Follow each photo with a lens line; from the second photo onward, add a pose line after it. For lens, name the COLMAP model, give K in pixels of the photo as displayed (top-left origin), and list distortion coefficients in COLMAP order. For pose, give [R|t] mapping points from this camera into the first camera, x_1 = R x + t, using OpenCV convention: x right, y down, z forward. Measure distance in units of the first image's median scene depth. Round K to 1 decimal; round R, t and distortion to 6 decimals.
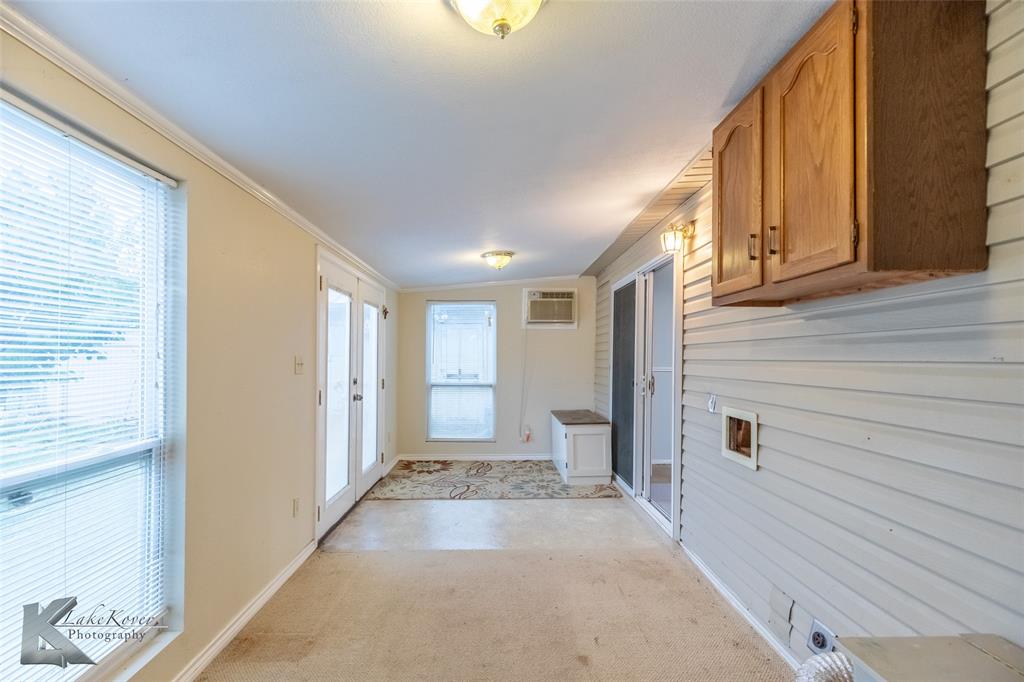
lens RADIAL K [[470.7, 0, 508.2], [0, 470.7, 350.4], [0, 0, 1]] dist [0.013280, -0.004595]
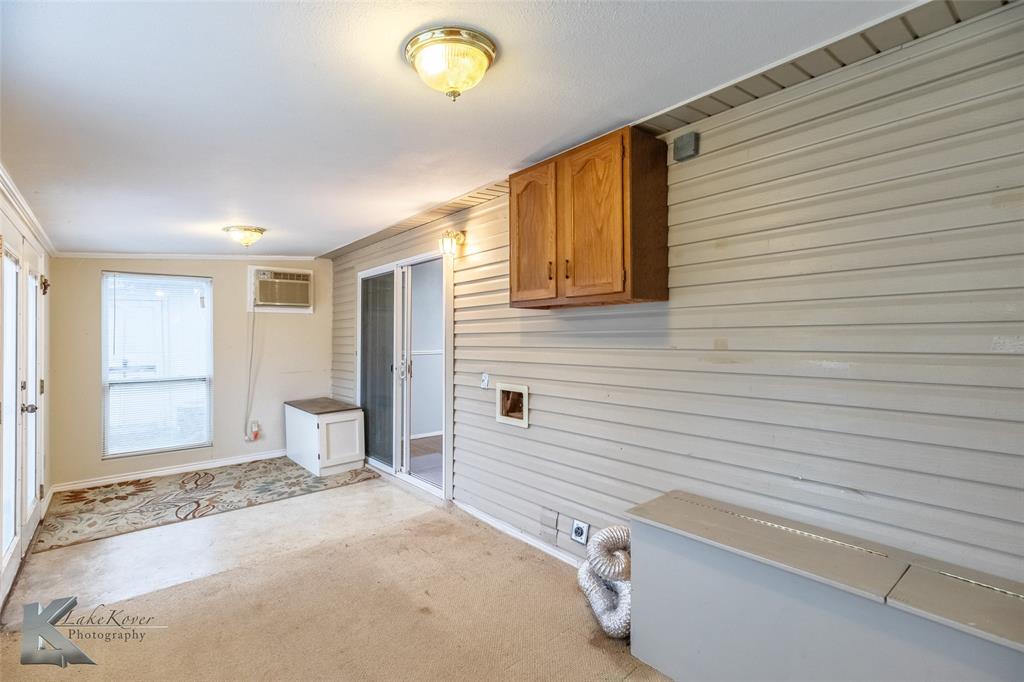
lens RADIAL K [[470.7, 0, 537.2], [0, 470.7, 329.8], [0, 0, 1]] dist [0.013280, -0.004595]
pose [[0.757762, 0.001935, 0.652529, -0.221032], [-0.000273, 0.999996, -0.002648, -0.016536], [-0.652531, 0.001828, 0.757759, -0.031146]]
